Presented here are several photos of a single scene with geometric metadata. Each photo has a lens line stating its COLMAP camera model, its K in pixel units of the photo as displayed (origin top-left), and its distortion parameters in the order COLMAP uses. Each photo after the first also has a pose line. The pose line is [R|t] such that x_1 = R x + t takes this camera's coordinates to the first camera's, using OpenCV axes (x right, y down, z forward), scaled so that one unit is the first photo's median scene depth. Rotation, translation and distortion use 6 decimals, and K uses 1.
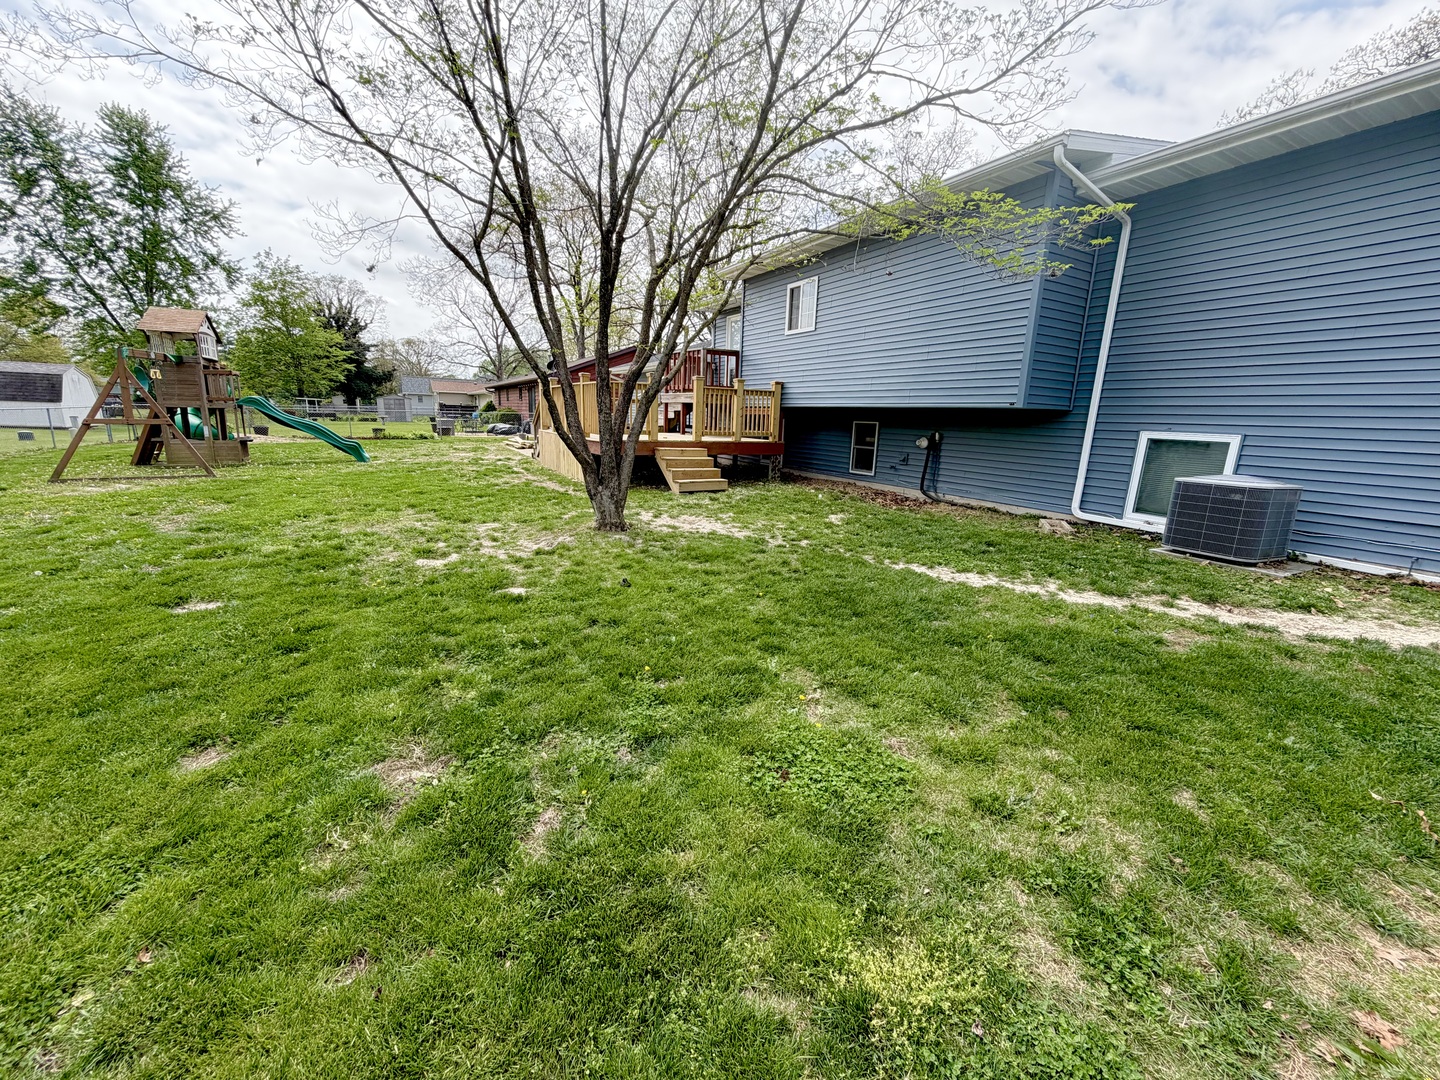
lens RADIAL K [[573.5, 0, 716.2], [0, 573.5, 539.5], [0, 0, 1]] dist [0.002720, -0.000866]
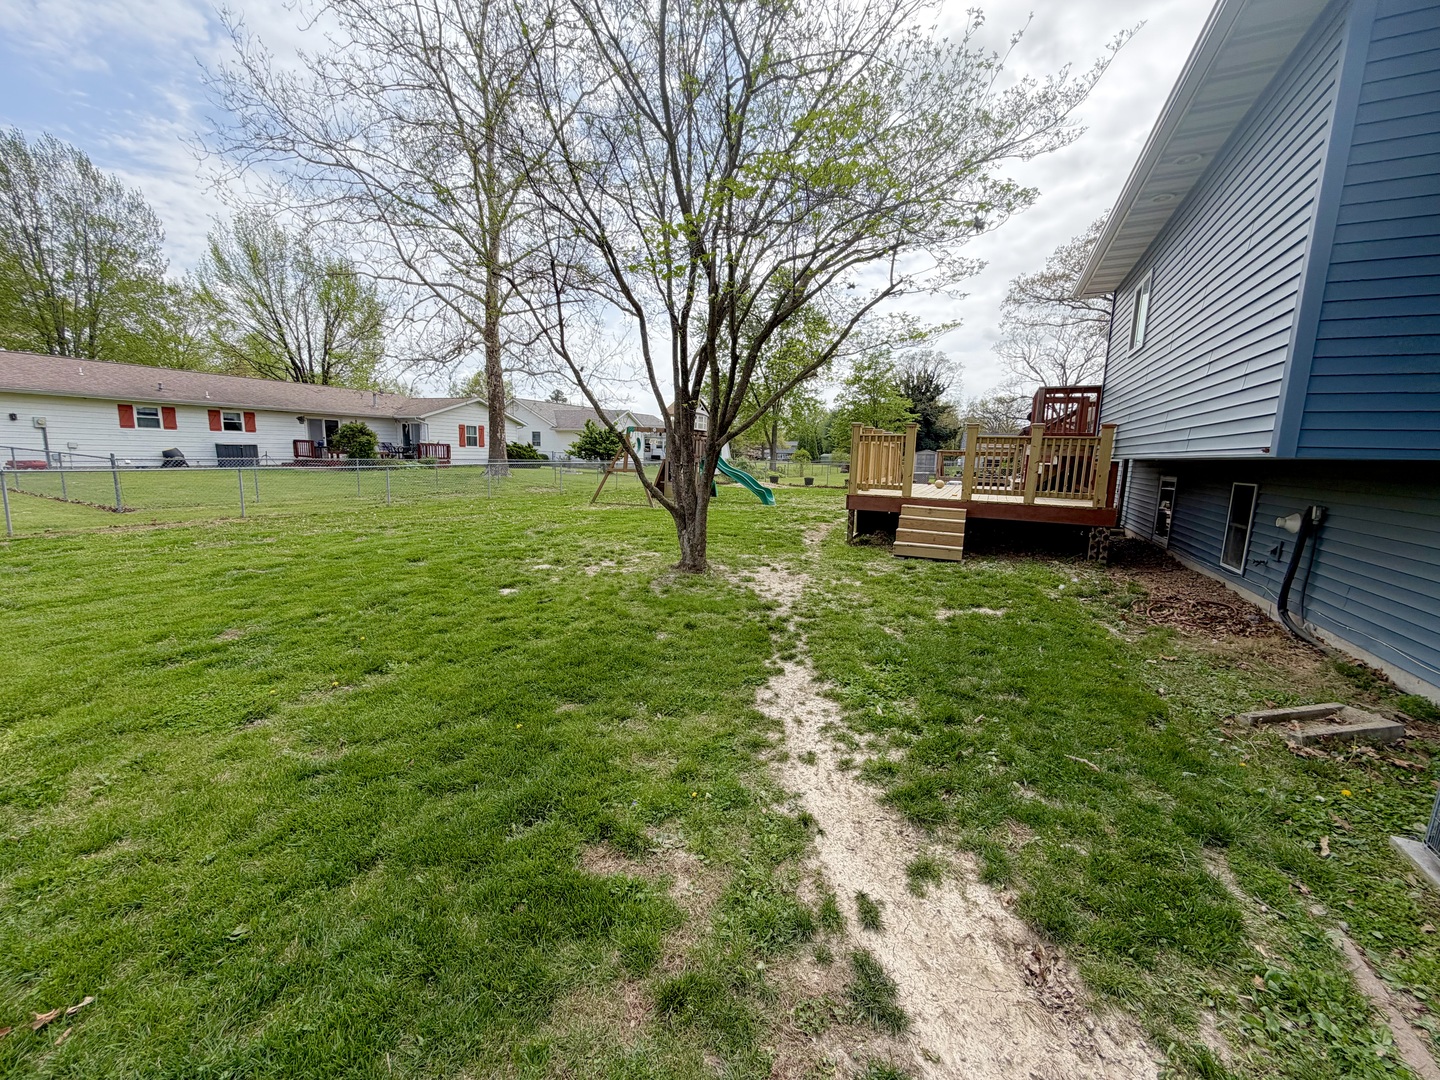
lens RADIAL K [[573.5, 0, 716.1], [0, 573.5, 543.3], [0, 0, 1]] dist [0.002720, -0.000866]
pose [[0.581889, 0.110111, -0.805779, 0.492201], [-0.178352, 0.983950, 0.005662, -0.057863], [0.793470, 0.140418, 0.592189, 0.261367]]
